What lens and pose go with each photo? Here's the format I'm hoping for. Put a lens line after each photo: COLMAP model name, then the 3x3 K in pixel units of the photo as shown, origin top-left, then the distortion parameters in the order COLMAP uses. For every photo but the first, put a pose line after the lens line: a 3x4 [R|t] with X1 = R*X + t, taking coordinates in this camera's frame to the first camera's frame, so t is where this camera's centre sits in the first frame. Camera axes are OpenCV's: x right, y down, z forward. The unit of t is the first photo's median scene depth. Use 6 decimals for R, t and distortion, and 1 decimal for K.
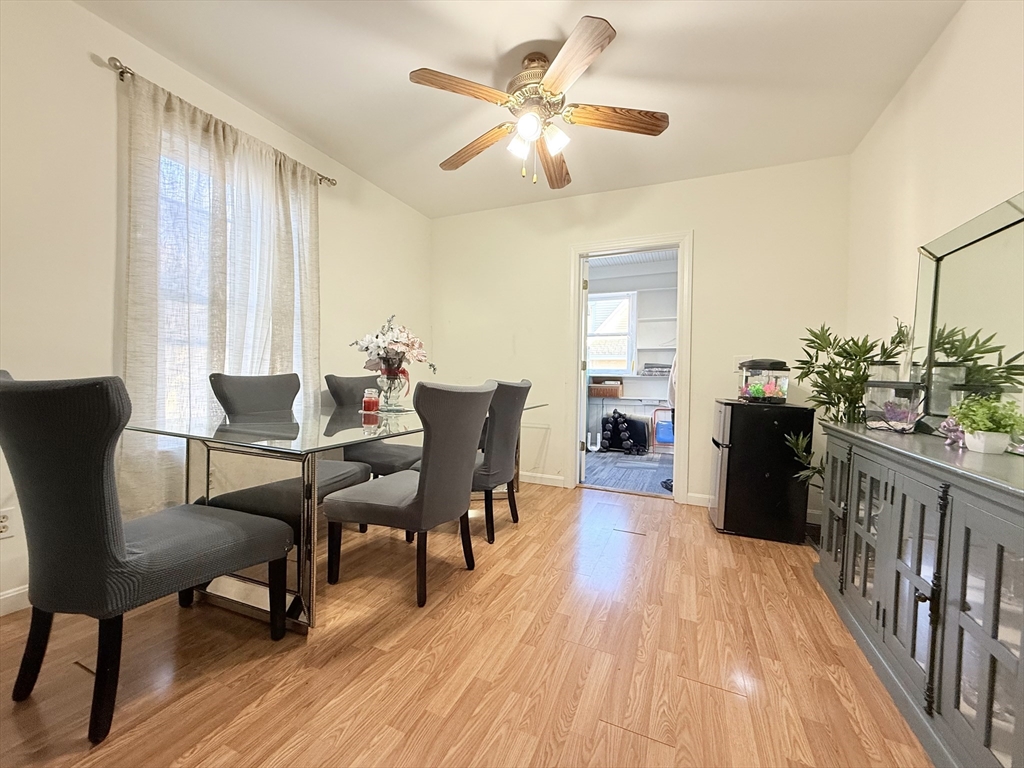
lens RADIAL K [[405.9, 0, 512.2], [0, 405.9, 382.0], [0, 0, 1]] dist [0.001836, 0.000022]
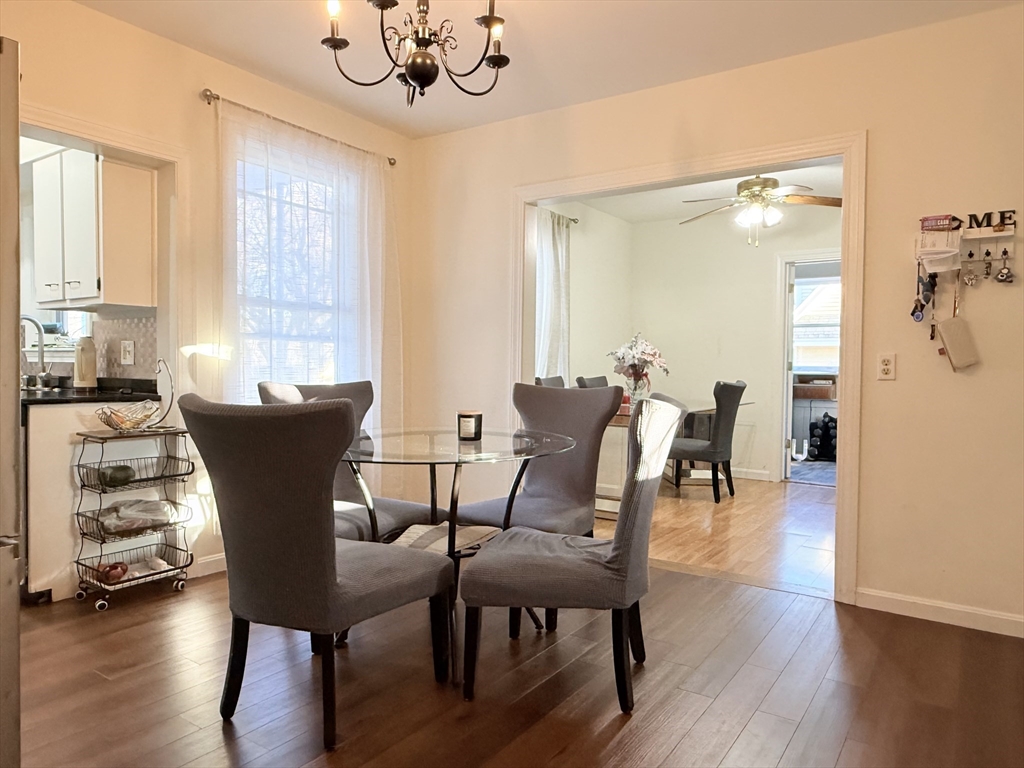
lens RADIAL K [[692.1, 0, 511.9], [0, 692.1, 382.1], [0, 0, 1]] dist [-0.002299, -0.000579]
pose [[0.980536, 0.002915, -0.196315, -0.121577], [-0.001486, 0.999971, 0.007424, -0.008635], [0.196331, -0.006987, 0.980513, -0.616400]]
